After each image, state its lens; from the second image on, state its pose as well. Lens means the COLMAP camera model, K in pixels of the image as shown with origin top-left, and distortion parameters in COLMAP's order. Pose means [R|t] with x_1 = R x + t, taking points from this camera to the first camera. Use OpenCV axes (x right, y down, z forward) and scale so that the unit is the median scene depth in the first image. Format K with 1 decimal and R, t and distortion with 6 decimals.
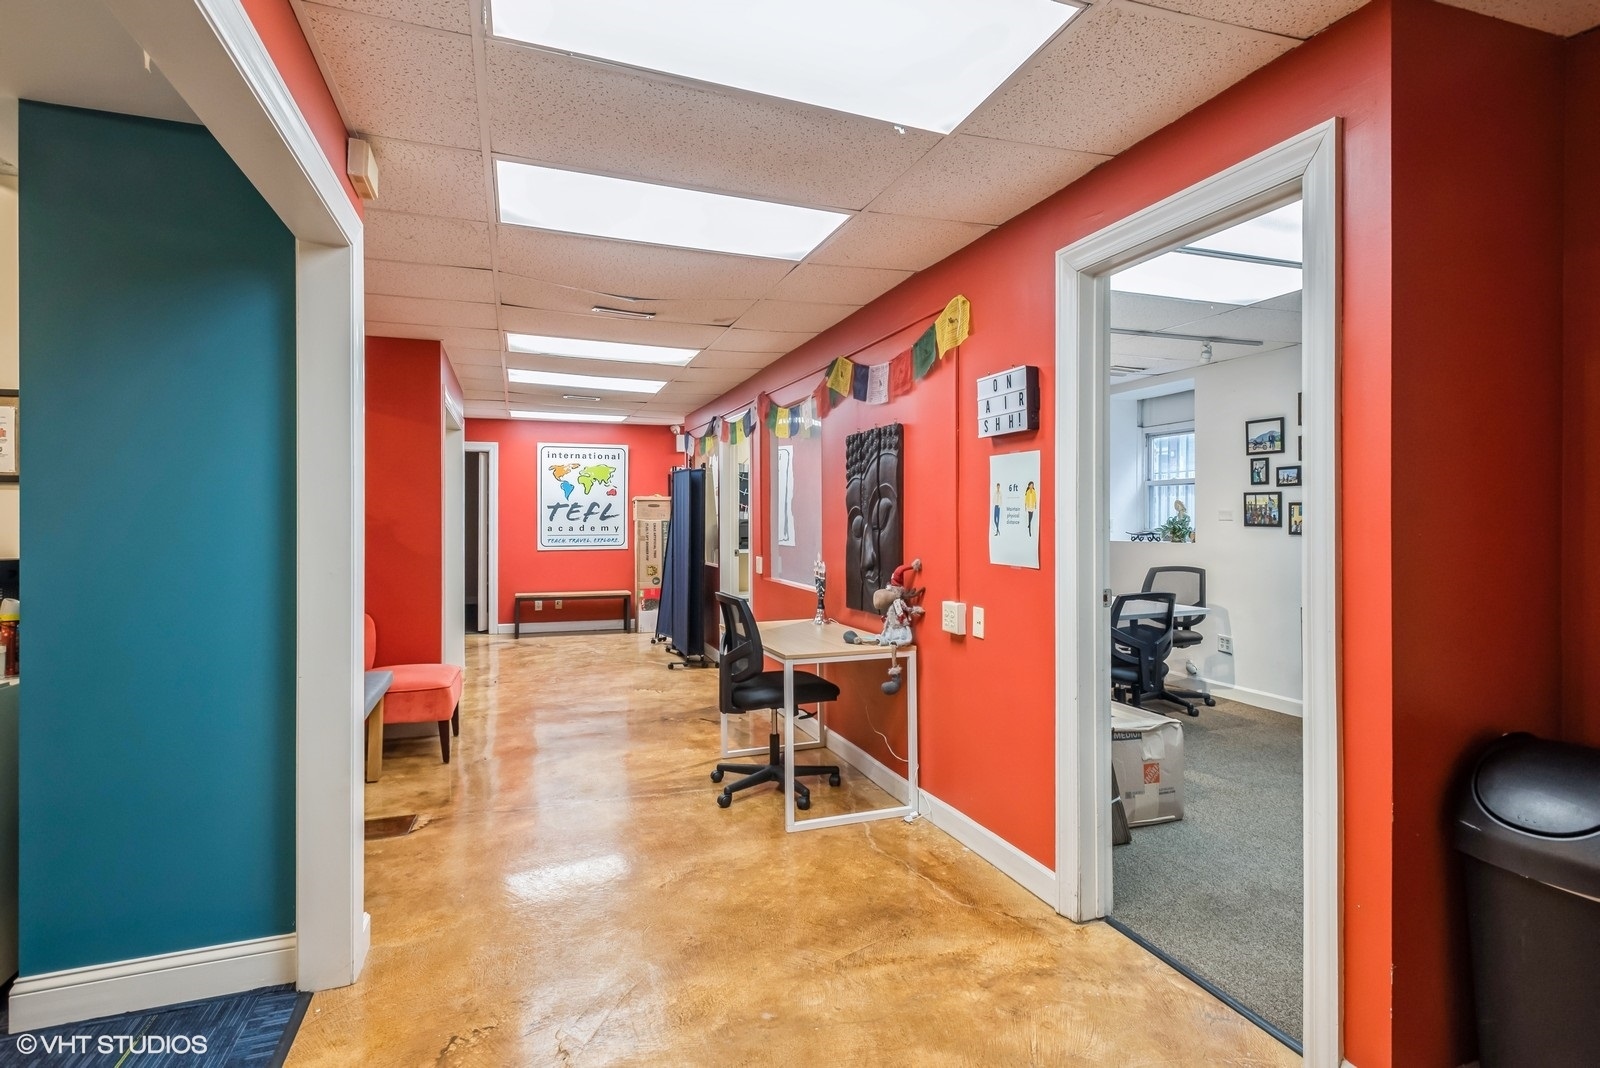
lens RADIAL K [[779.8, 0, 809.7], [0, 779.8, 512.9], [0, 0, 1]] dist [0.005229, 0.000247]
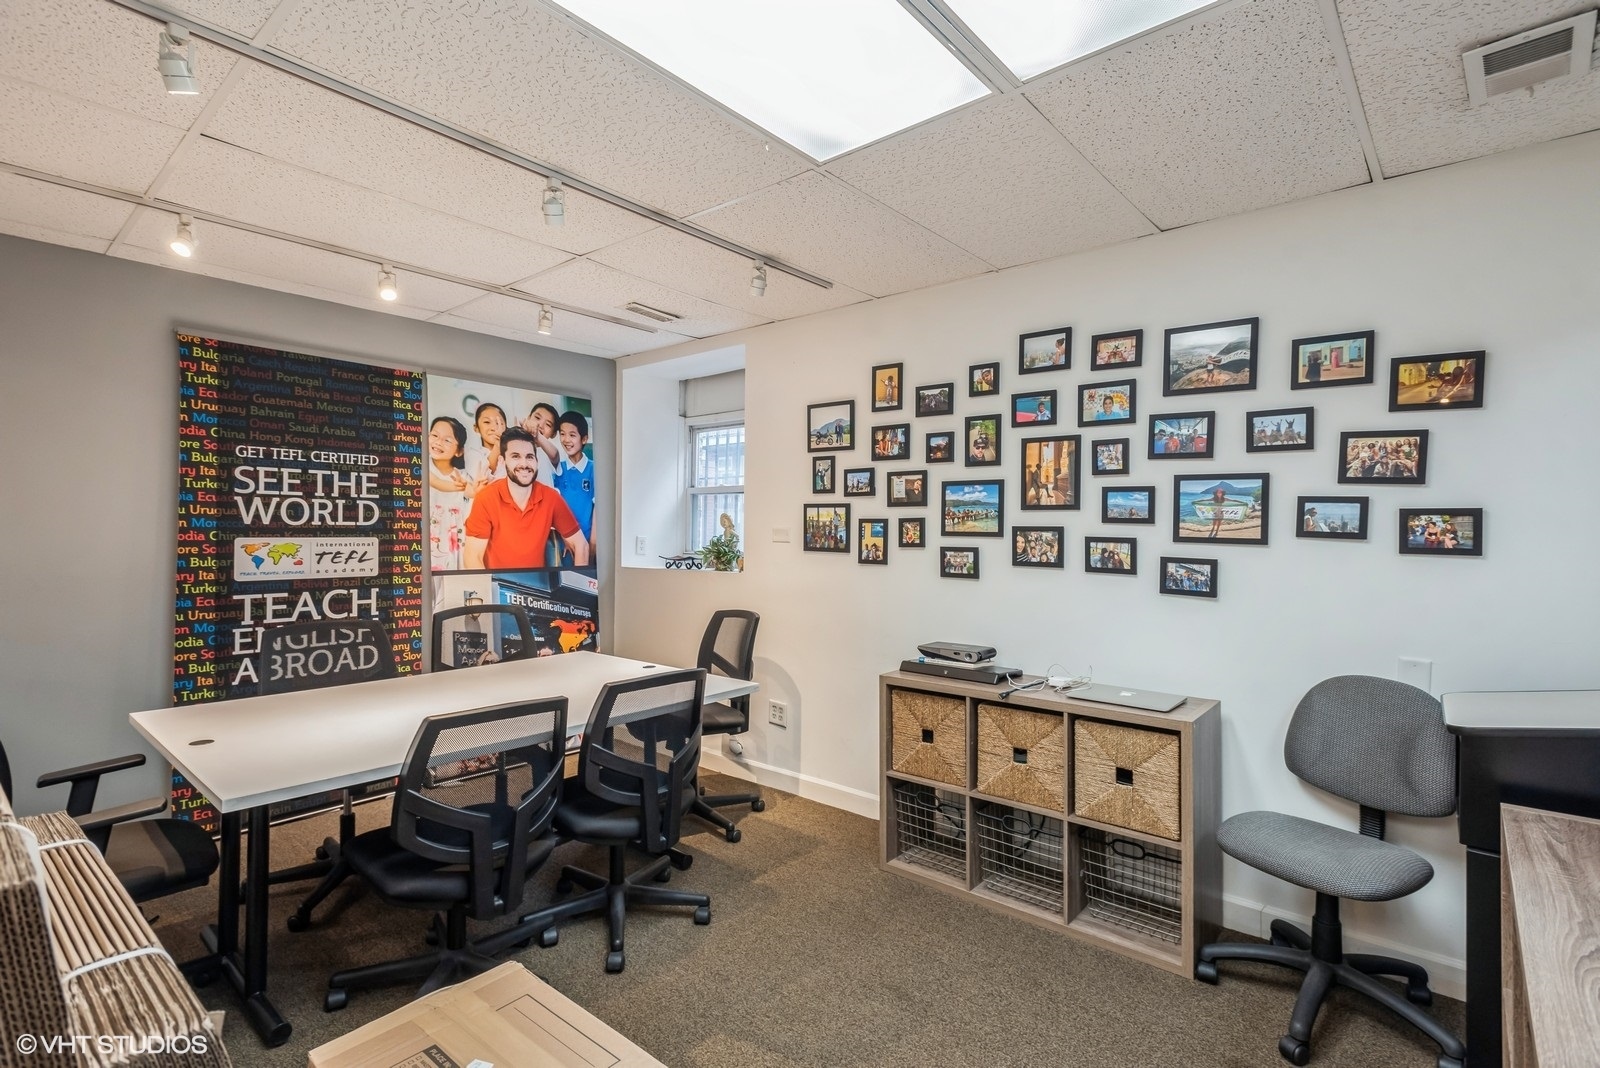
lens RADIAL K [[779.8, 0, 798.3], [0, 779.8, 531.4], [0, 0, 1]] dist [0.005229, 0.000247]
pose [[0.869794, 0.011983, 0.493270, 0.201749], [-0.015088, 0.999883, 0.002315, -0.002218], [-0.493185, -0.009456, 0.869873, 0.386018]]
